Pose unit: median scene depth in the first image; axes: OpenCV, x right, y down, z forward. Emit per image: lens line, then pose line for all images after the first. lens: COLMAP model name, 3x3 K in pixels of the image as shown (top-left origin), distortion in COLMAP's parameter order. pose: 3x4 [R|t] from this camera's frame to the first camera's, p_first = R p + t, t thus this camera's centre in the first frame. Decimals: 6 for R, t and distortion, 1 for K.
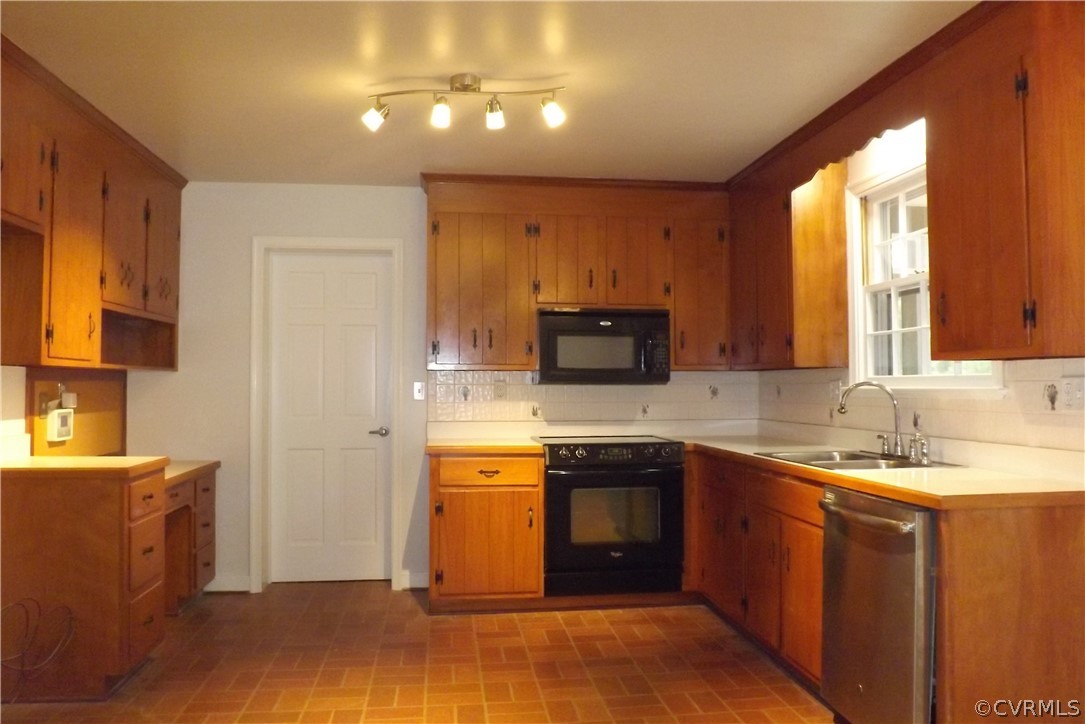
lens RADIAL K [[812.9, 0, 543.5], [0, 812.9, 356.9], [0, 0, 1]] dist [-0.080114, 0.031131]
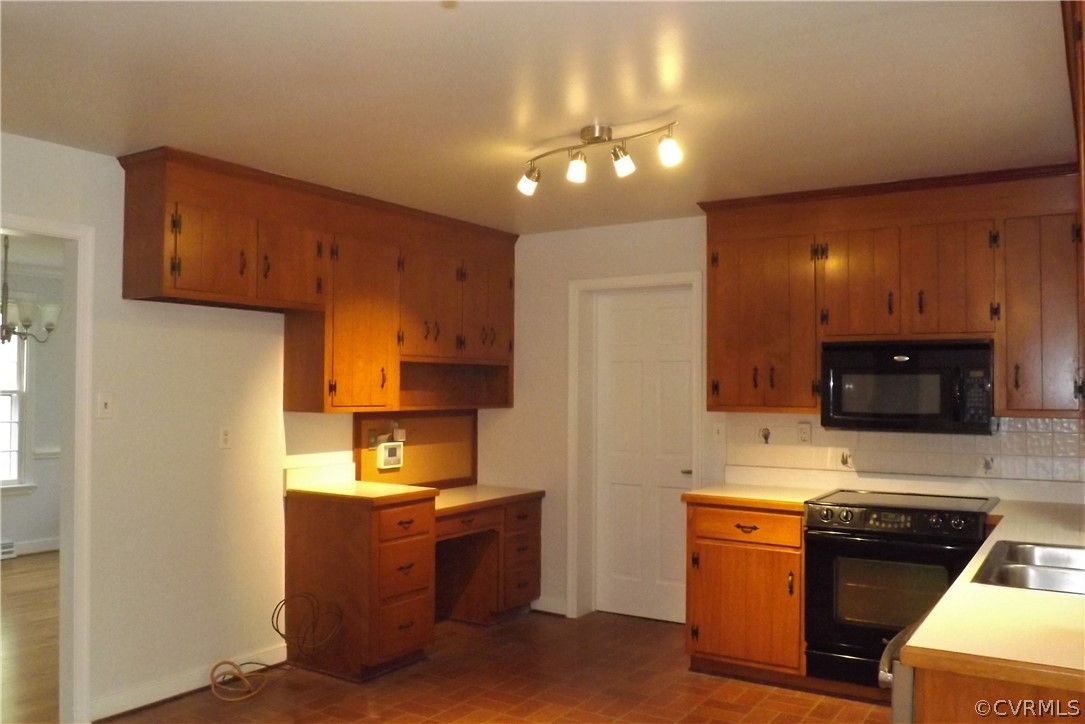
lens RADIAL K [[875.7, 0, 541.4], [0, 875.7, 365.5], [0, 0, 1]] dist [-0.057082, -0.002236]
pose [[0.760983, -0.012040, -0.648660, 0.395917], [0.016461, 0.999864, 0.000752, -0.044298], [0.648563, -0.011250, 0.761078, 0.106943]]
